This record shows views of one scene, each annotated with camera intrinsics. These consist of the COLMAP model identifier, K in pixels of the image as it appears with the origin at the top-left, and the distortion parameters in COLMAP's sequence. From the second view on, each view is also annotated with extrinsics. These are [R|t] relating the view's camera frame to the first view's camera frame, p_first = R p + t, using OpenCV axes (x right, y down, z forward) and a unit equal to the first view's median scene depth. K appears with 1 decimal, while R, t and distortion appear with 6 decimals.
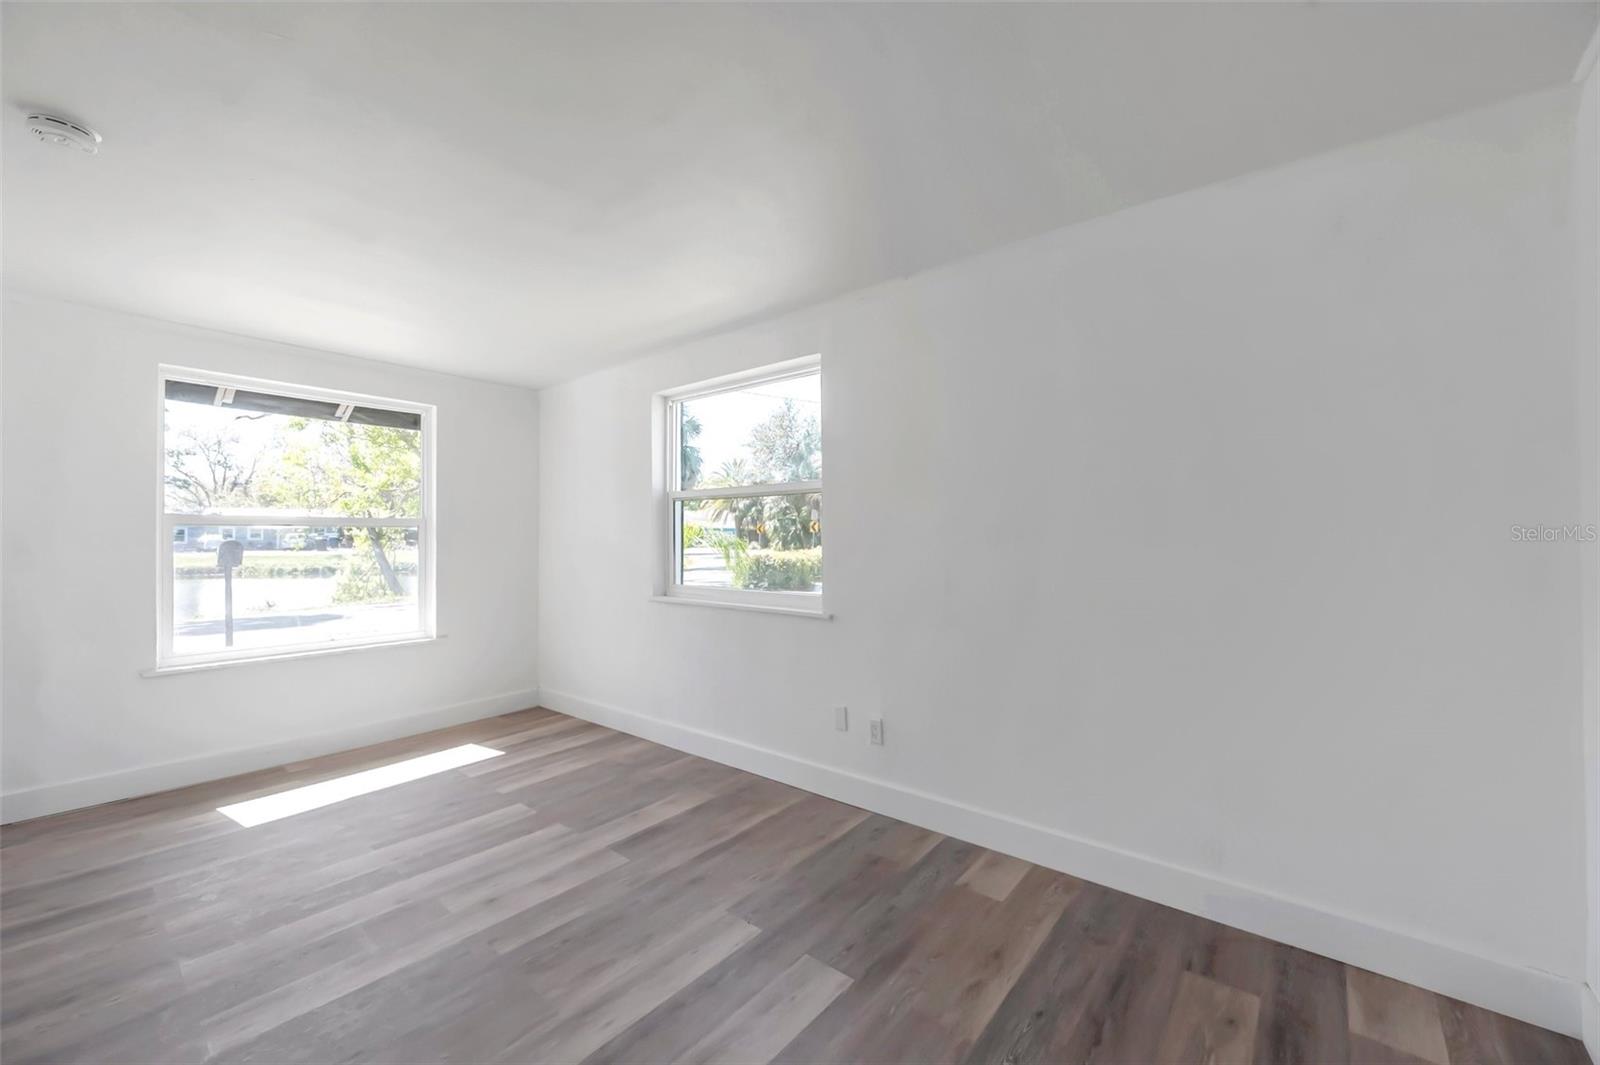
lens RADIAL K [[632.2, 0, 803.6], [0, 632.2, 541.1], [0, 0, 1]] dist [-0.001053, -0.000331]
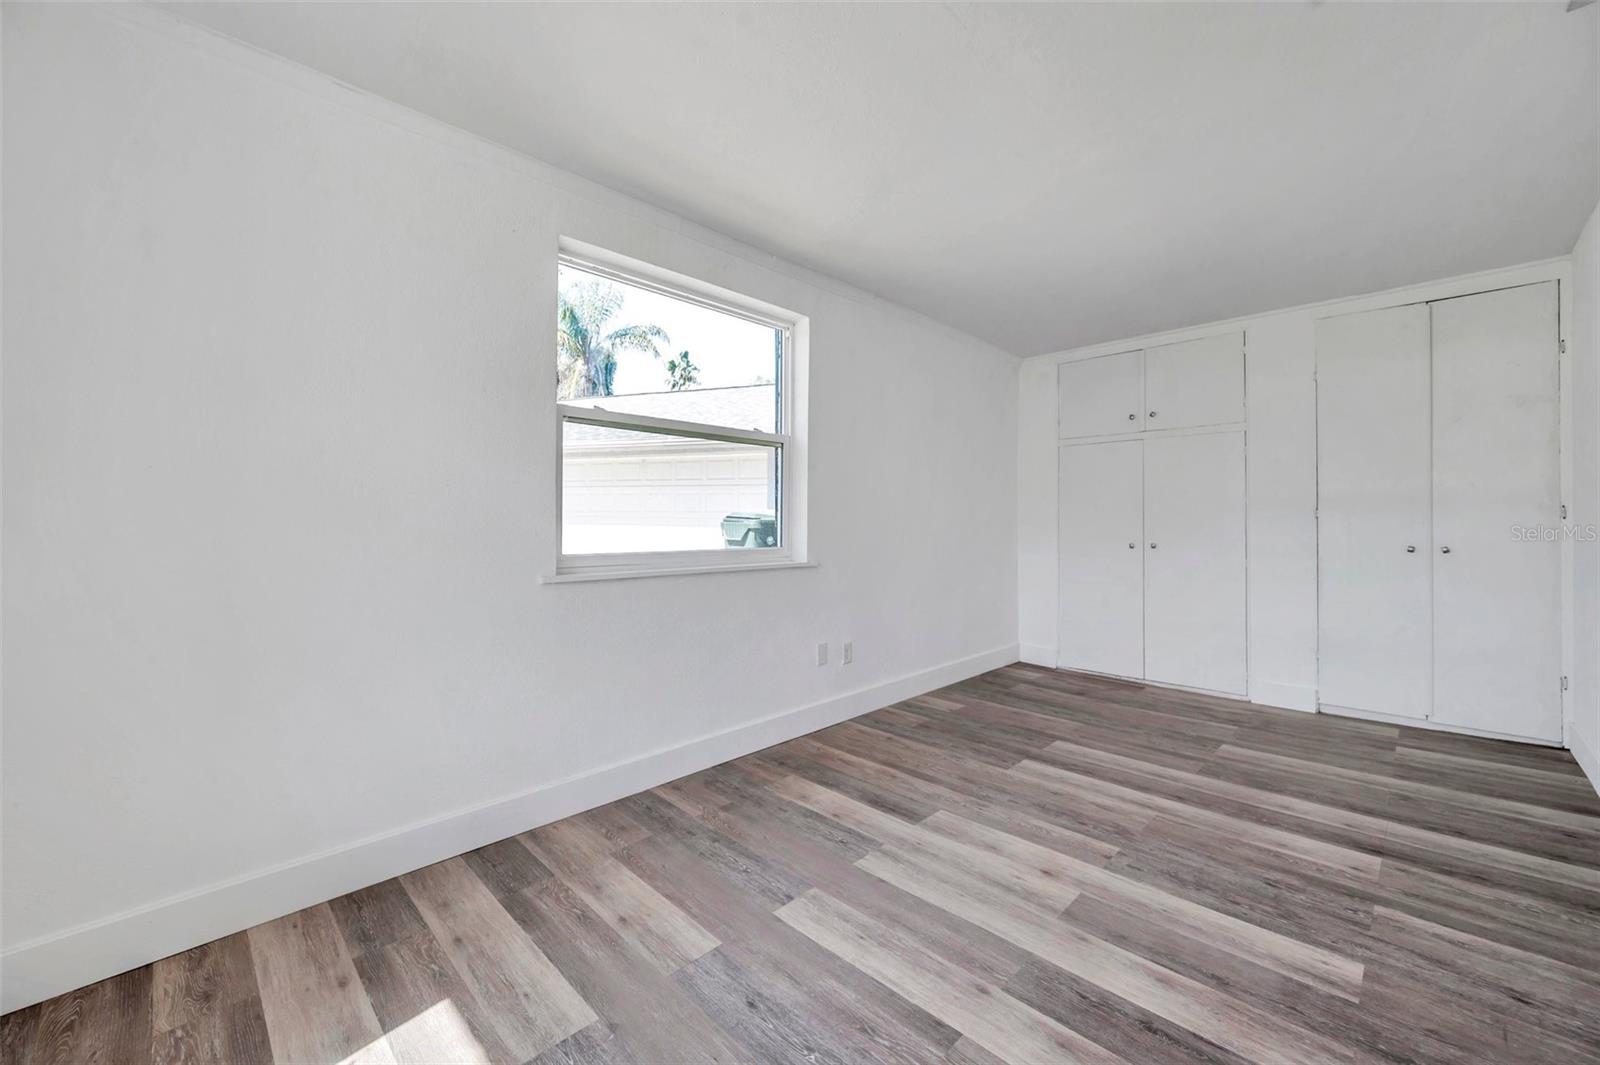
lens RADIAL K [[632.2, 0, 804.5], [0, 632.2, 521.4], [0, 0, 1]] dist [-0.001053, -0.000331]
pose [[0.086297, 0.001348, 0.996269, -1.114200], [-0.002427, 0.999996, -0.001142, 0.050079], [-0.996267, -0.002319, 0.086300, 0.986683]]
